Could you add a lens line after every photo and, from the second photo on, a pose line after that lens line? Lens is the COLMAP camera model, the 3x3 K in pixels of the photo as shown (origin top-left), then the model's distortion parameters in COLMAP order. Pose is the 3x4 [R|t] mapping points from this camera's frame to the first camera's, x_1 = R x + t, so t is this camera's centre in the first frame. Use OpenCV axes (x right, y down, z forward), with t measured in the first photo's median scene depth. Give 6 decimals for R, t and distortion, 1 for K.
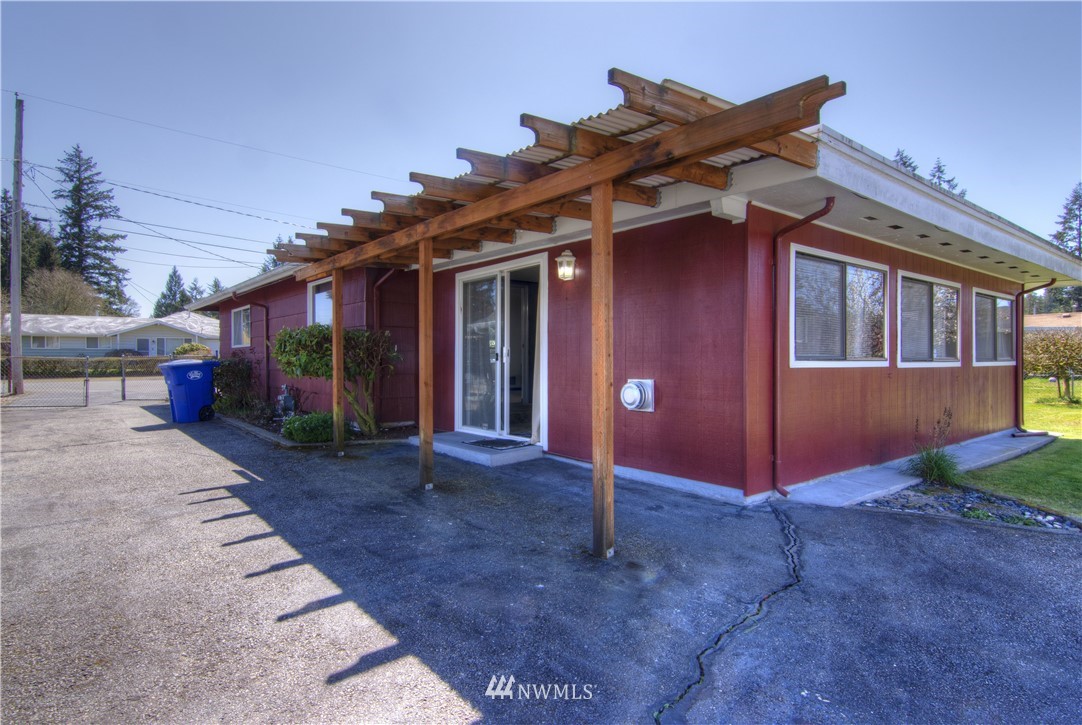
lens RADIAL K [[592.9, 0, 541.0], [0, 592.9, 362.5], [0, 0, 1]] dist [0.004051, 0.001164]
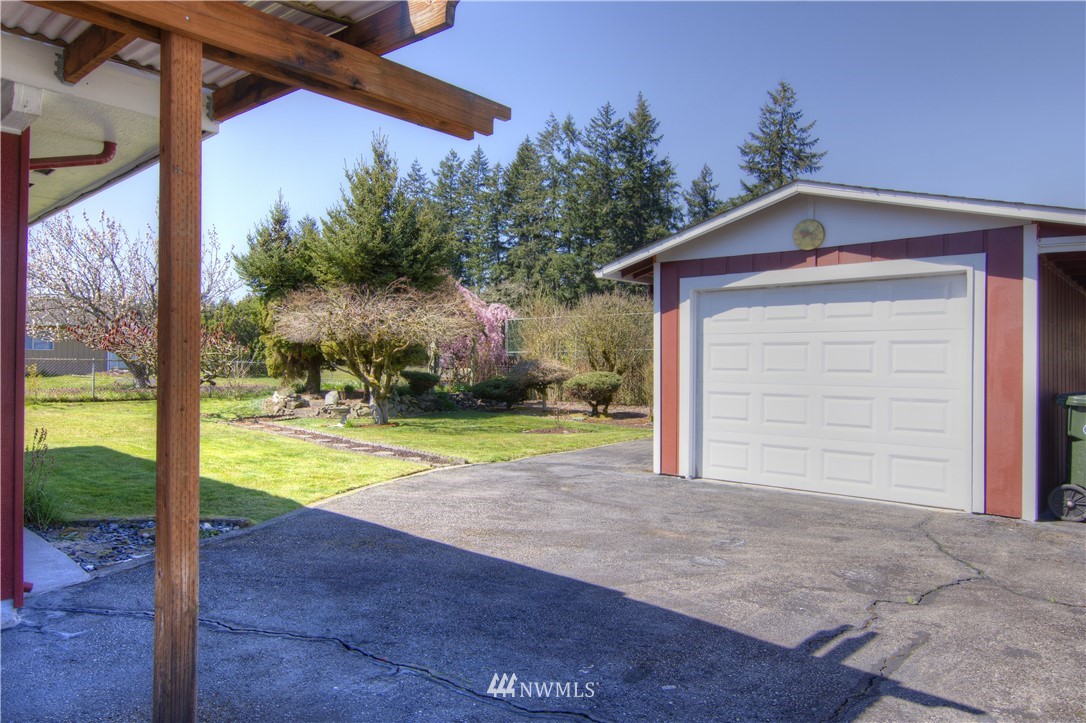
lens RADIAL K [[737.0, 0, 543.0], [0, 737.0, 361.5], [0, 0, 1]] dist [-0.005165, -0.000794]
pose [[-0.146219, 0.001912, 0.989250, -0.639854], [-0.000446, 0.999998, -0.001999, -0.013629], [-0.989252, -0.000734, -0.146218, 0.904188]]
